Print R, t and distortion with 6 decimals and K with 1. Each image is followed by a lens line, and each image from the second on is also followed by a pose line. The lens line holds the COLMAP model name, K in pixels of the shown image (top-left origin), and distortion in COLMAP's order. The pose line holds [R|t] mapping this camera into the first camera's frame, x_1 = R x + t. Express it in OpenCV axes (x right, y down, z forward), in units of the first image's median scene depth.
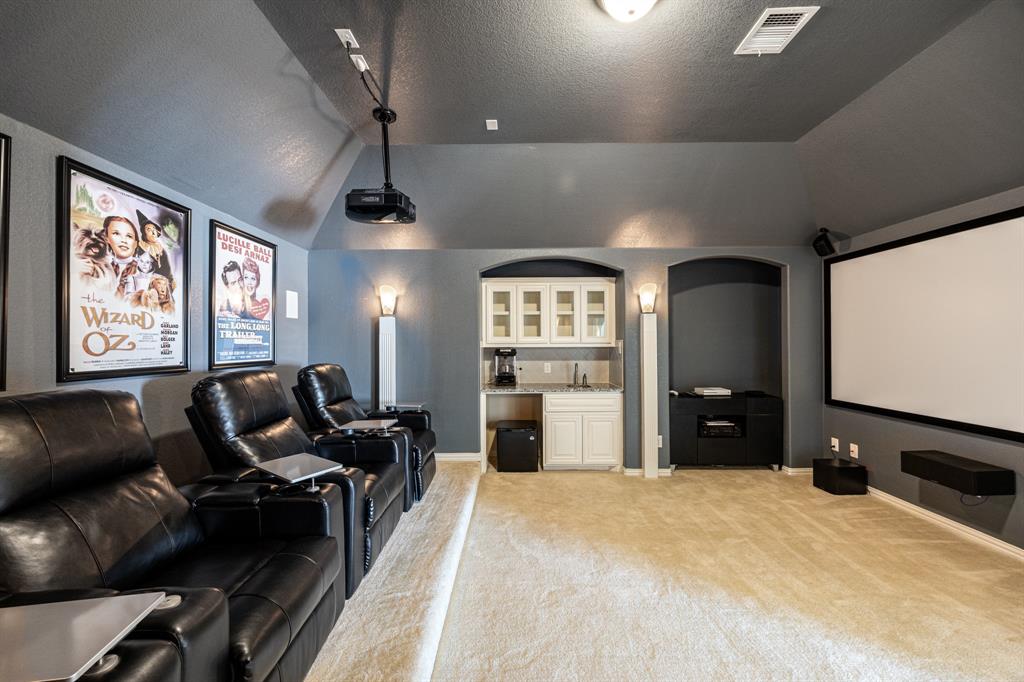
lens RADIAL K [[385.5, 0, 509.6], [0, 385.5, 340.8], [0, 0, 1]] dist [-0.001594, -0.000240]
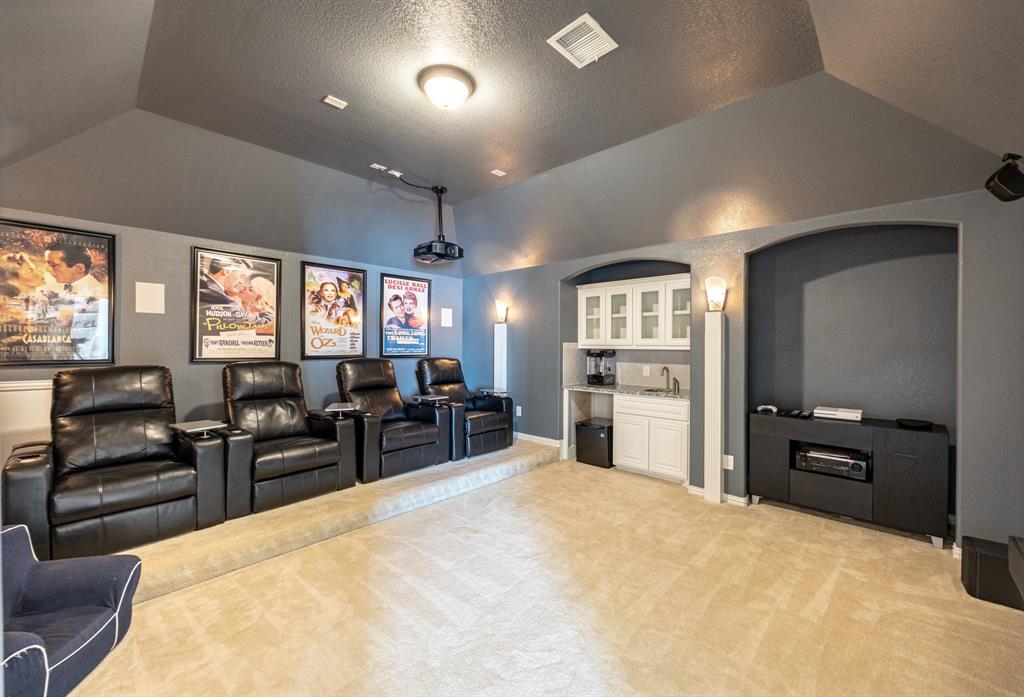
lens RADIAL K [[397.5, 0, 520.7], [0, 397.5, 345.1], [0, 0, 1]] dist [-0.000981, 0.000158]
pose [[0.746759, 0.008409, -0.665042, 0.770319], [-0.003899, 0.999958, 0.008266, -0.002129], [0.665083, -0.003580, 0.746761, 0.055716]]
